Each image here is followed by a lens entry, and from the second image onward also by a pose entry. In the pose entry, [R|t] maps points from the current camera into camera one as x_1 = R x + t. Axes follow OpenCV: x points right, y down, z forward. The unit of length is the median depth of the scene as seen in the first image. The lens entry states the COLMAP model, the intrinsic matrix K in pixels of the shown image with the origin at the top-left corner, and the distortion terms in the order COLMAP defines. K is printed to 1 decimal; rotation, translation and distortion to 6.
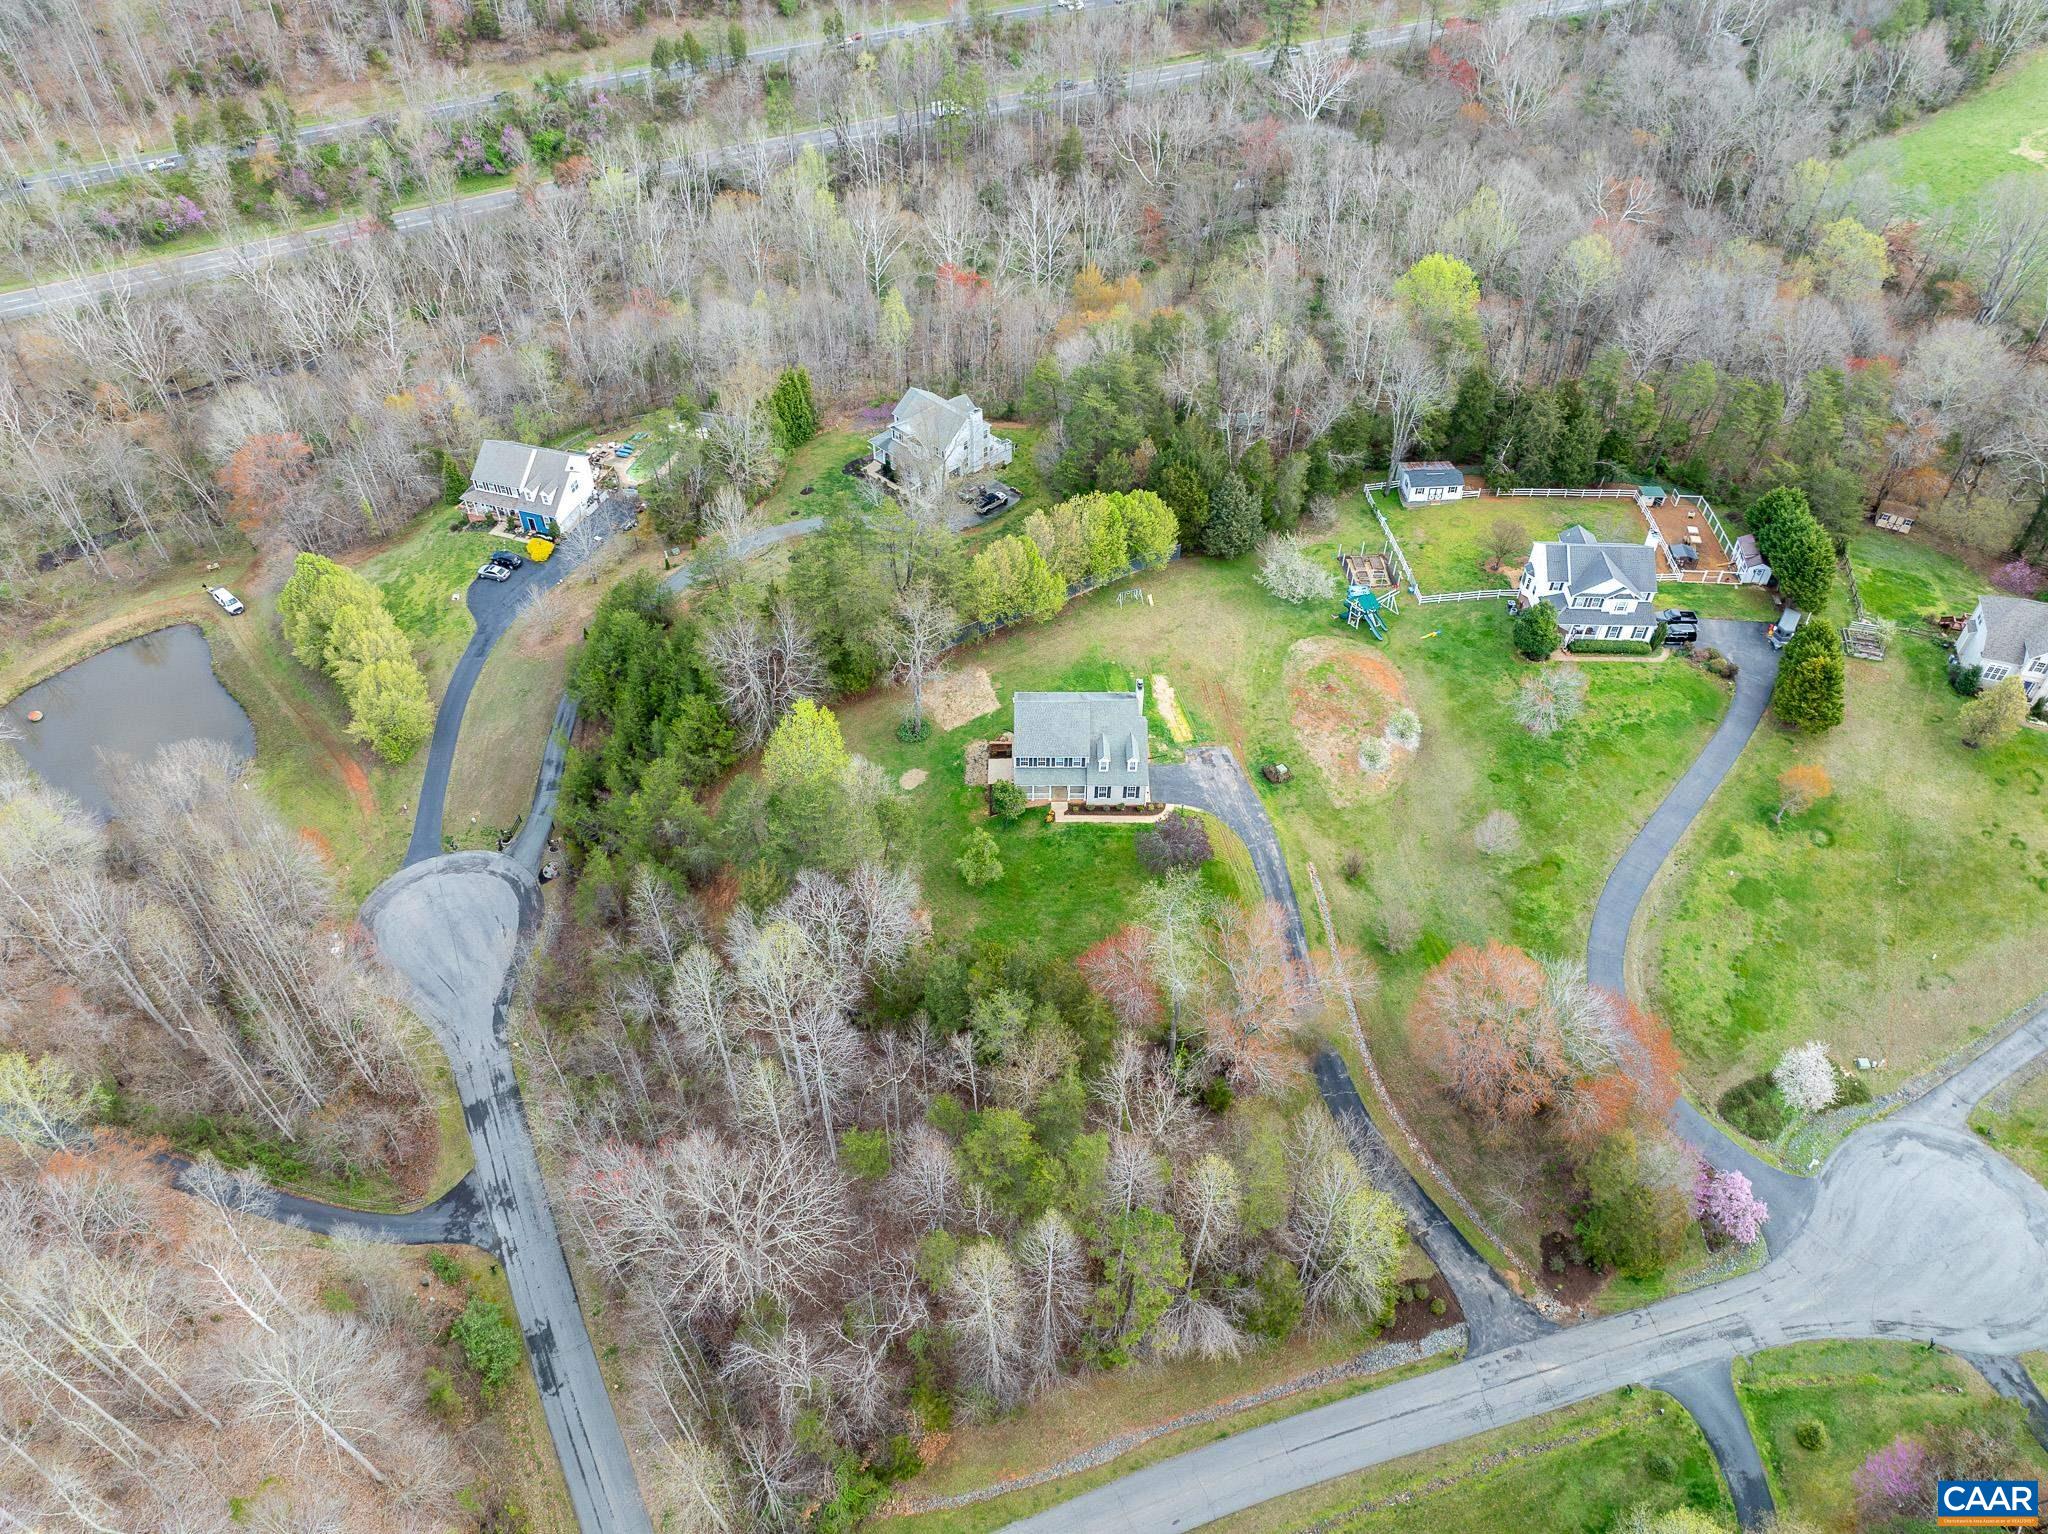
lens RADIAL K [[1446.4, 0, 1018.6], [0, 1446.4, 767.4], [0, 0, 1]] dist [-0.044447, 0.011981]
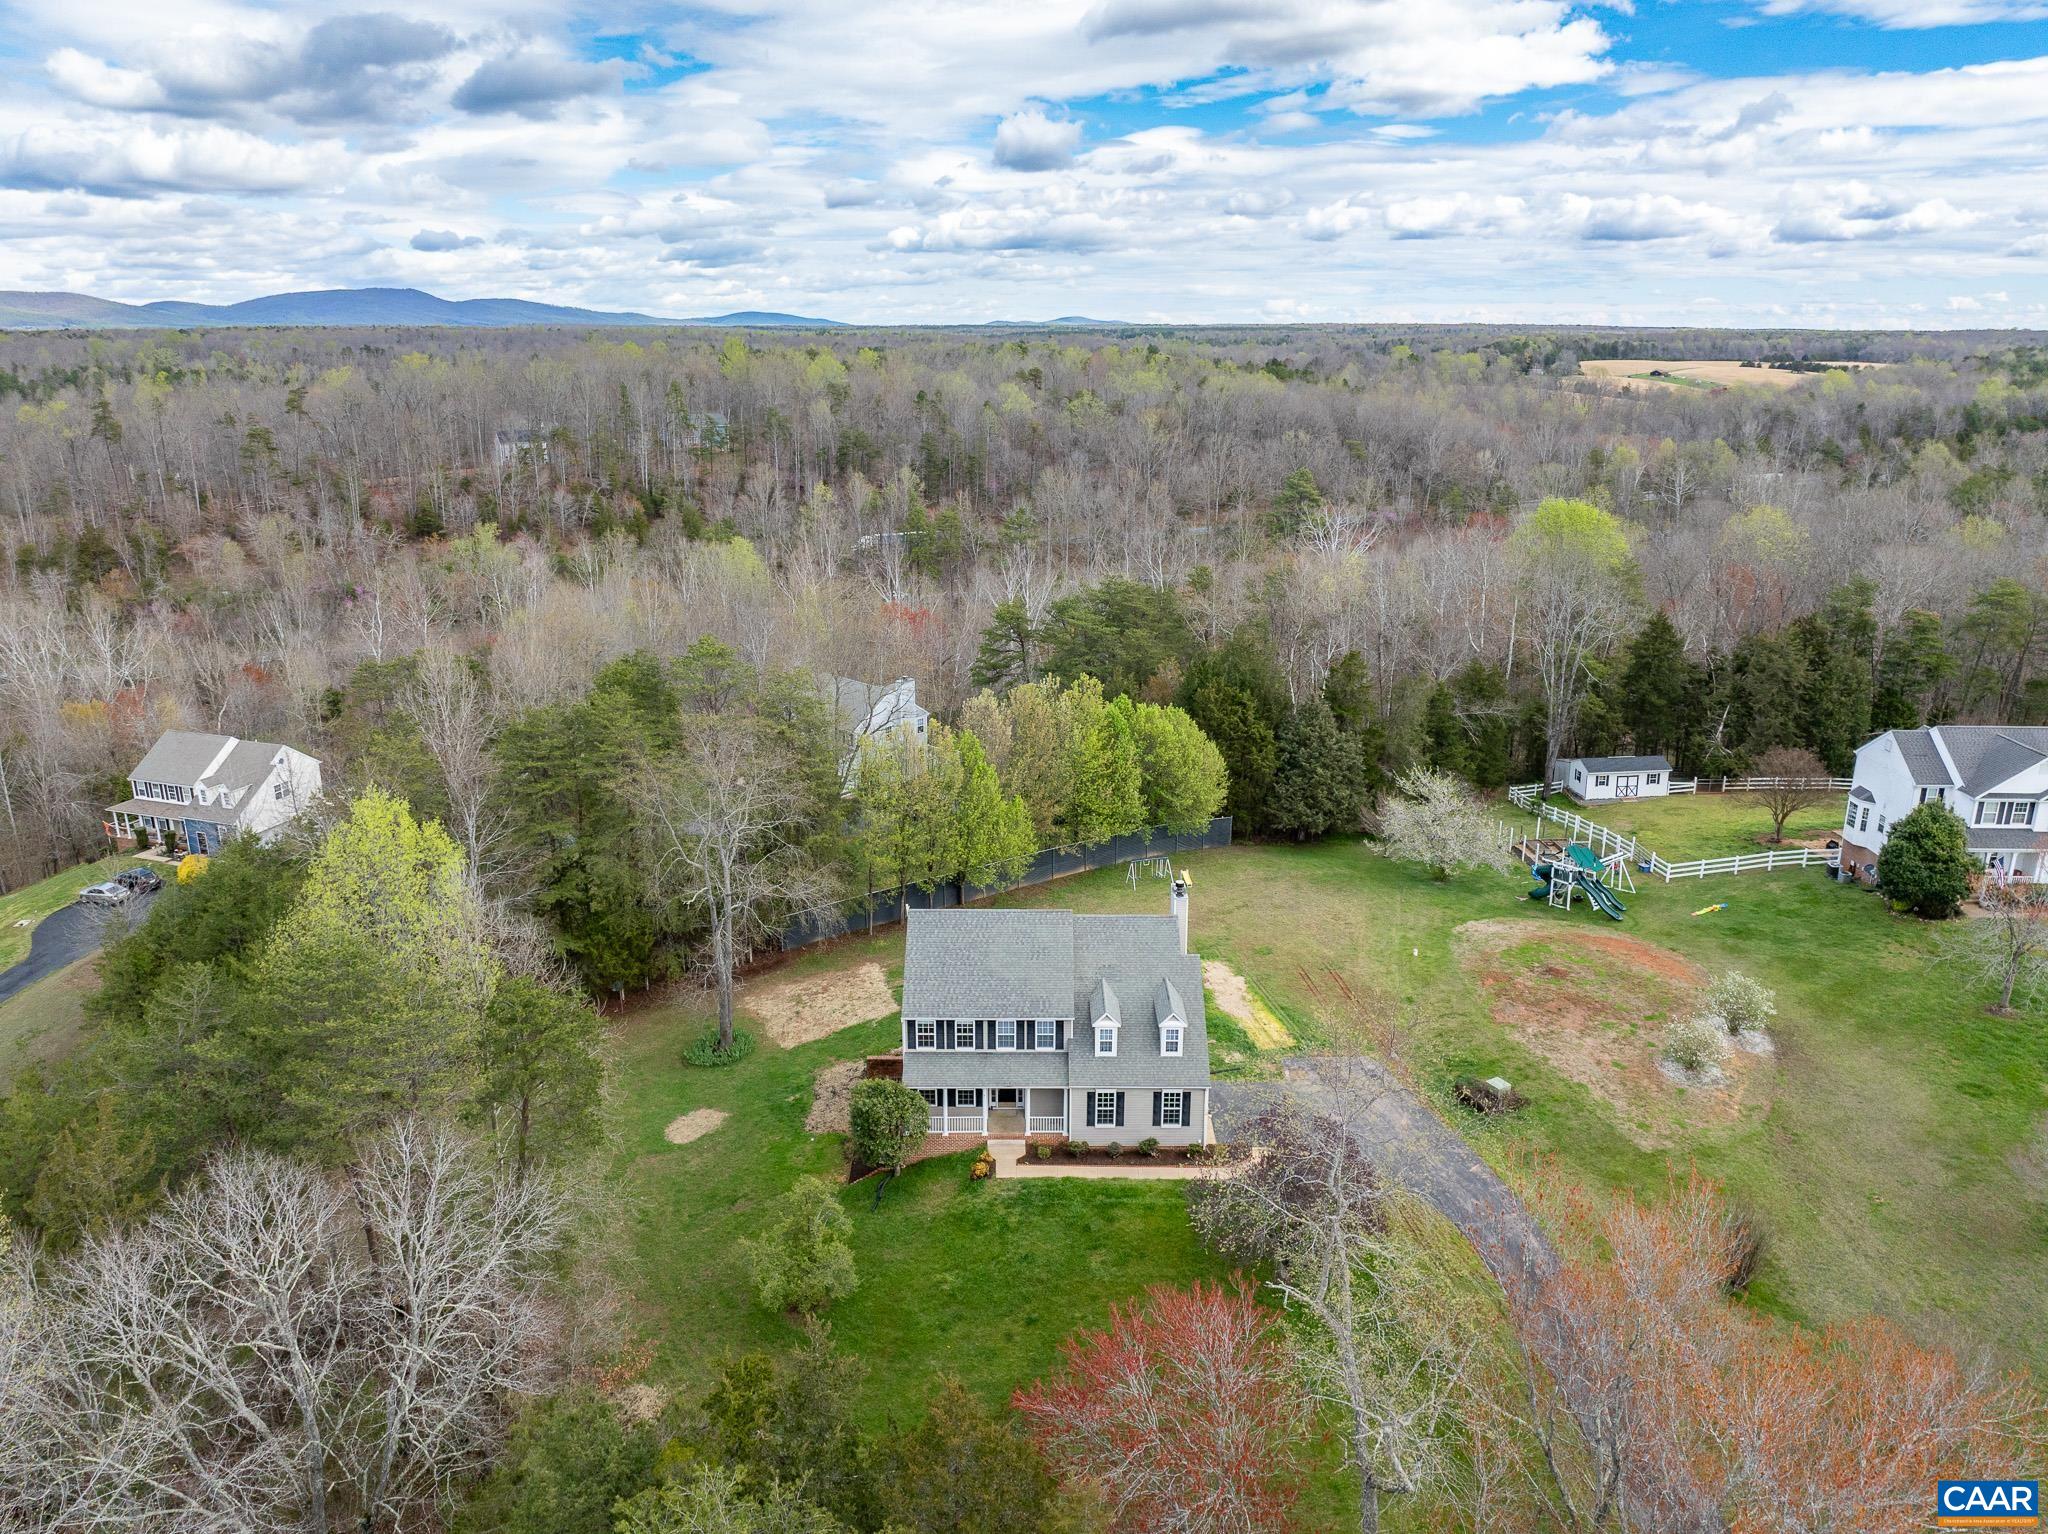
lens RADIAL K [[1446.4, 0, 1025.8], [0, 1446.4, 761.0], [0, 0, 1]] dist [-0.044447, 0.011981]
pose [[0.999998, 0.001901, -0.001174, 0.032957], [-0.002231, 0.877725, -0.479159, 0.126583], [0.000120, 0.479161, 0.877727, 0.544259]]
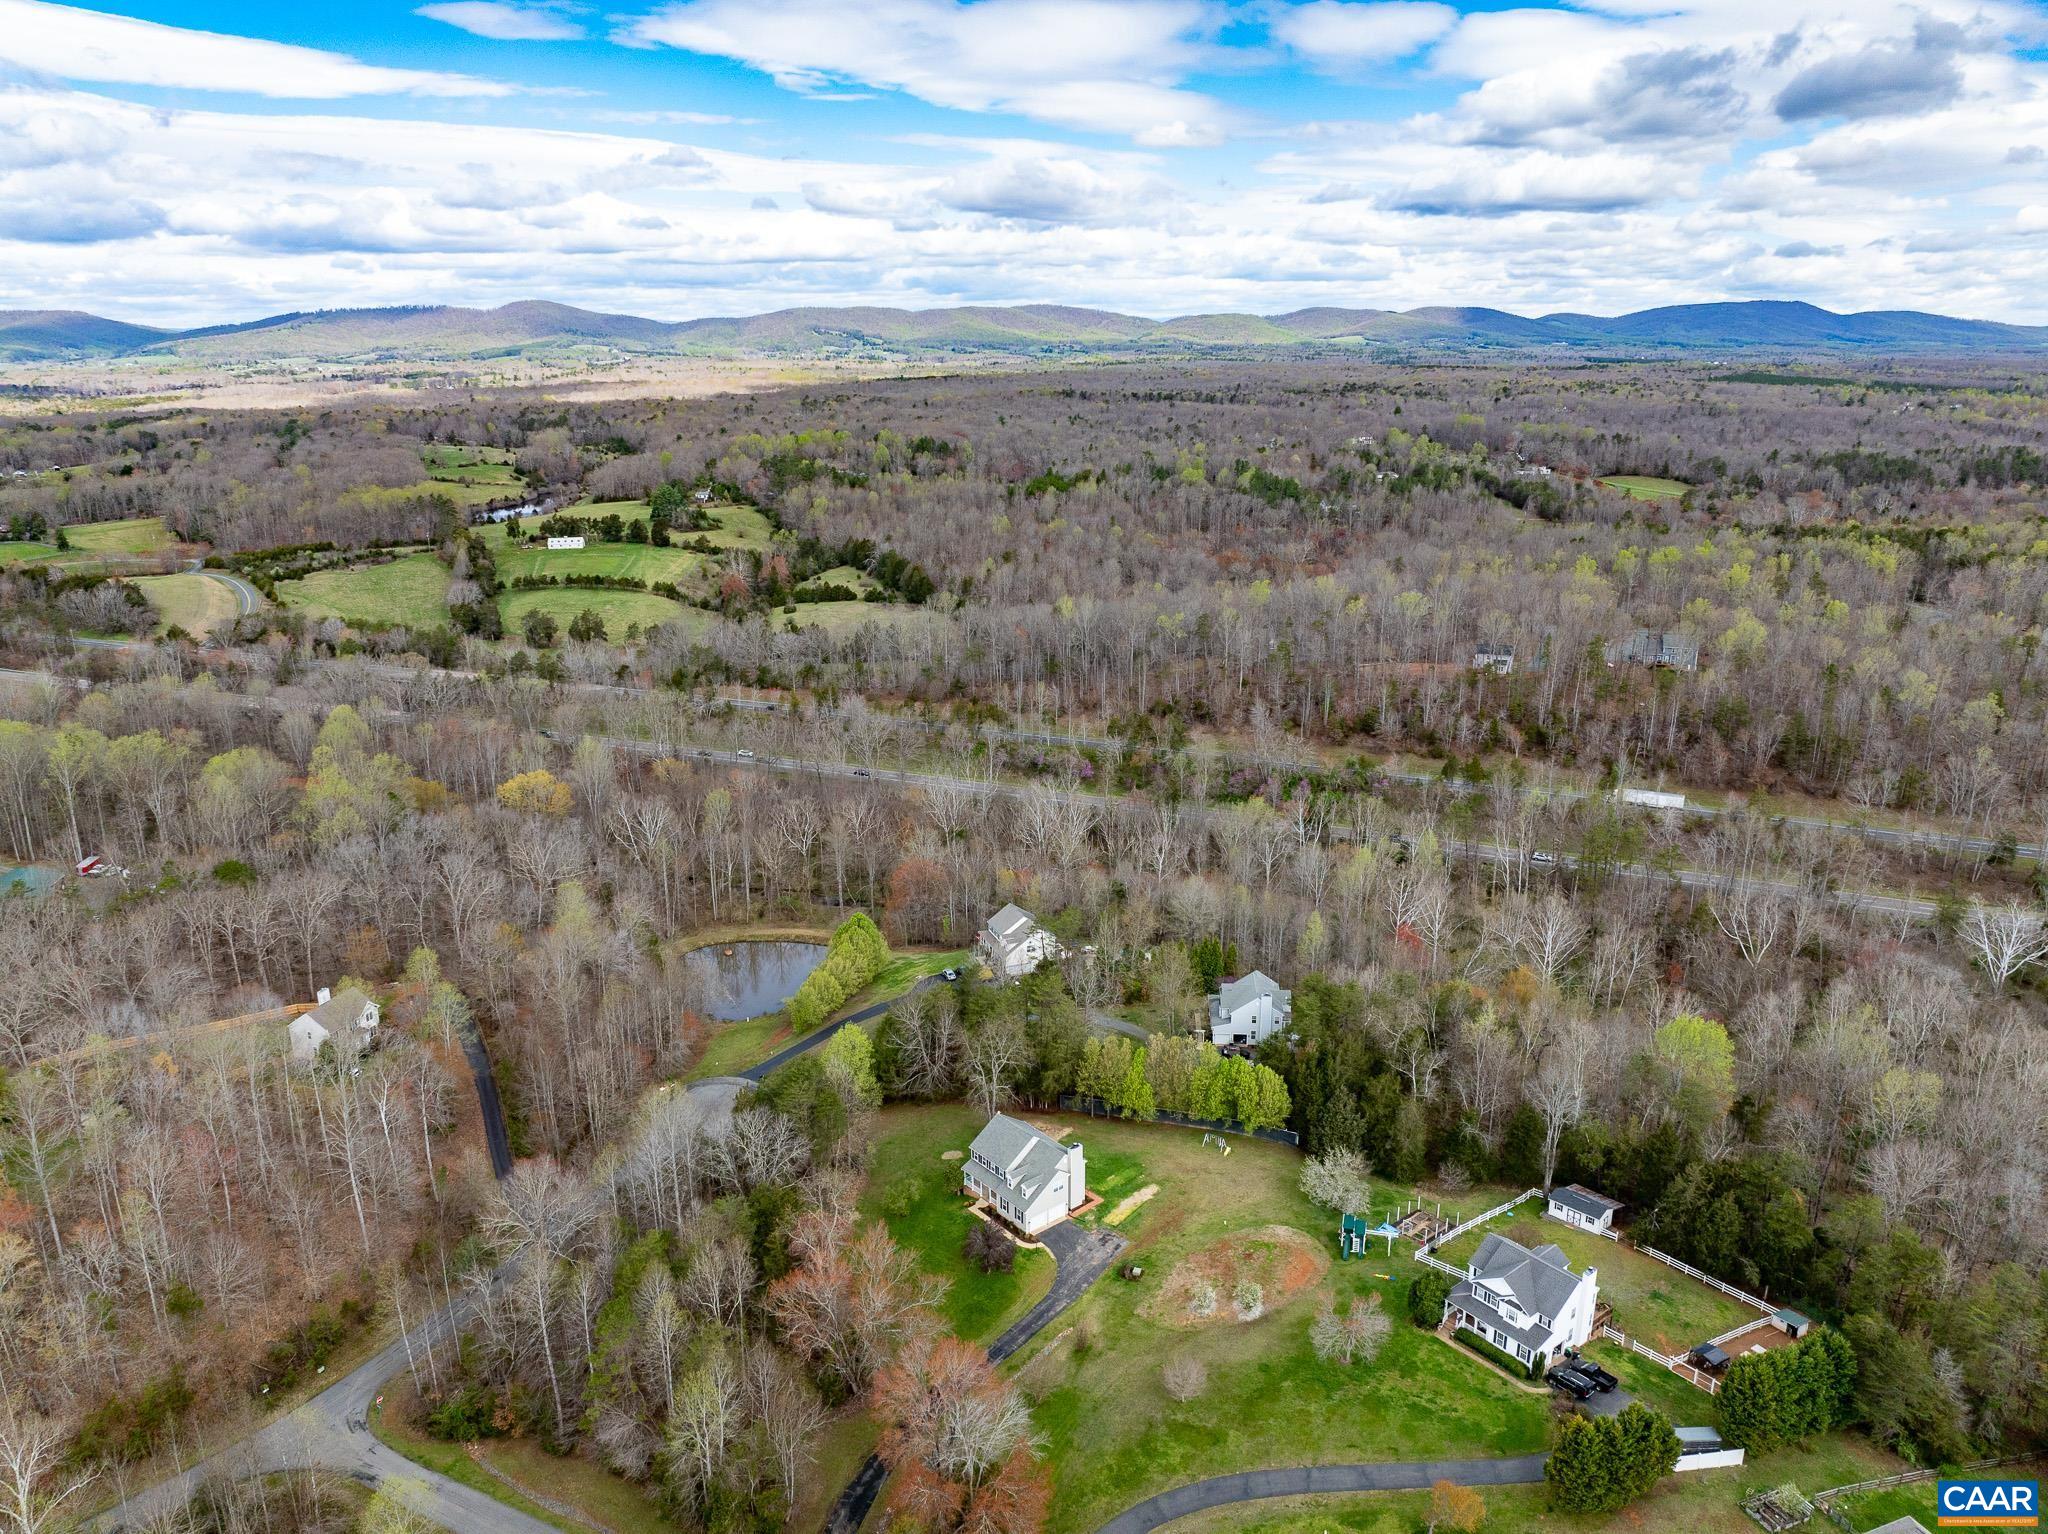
lens RADIAL K [[1446.4, 0, 1032.4], [0, 1446.4, 767.9], [0, 0, 1]] dist [-0.044447, 0.011981]
pose [[0.645571, 0.221026, -0.731017, 0.863687], [-0.542581, 0.806358, -0.235355, -0.007319], [0.537442, 0.548574, 0.640486, 0.002245]]
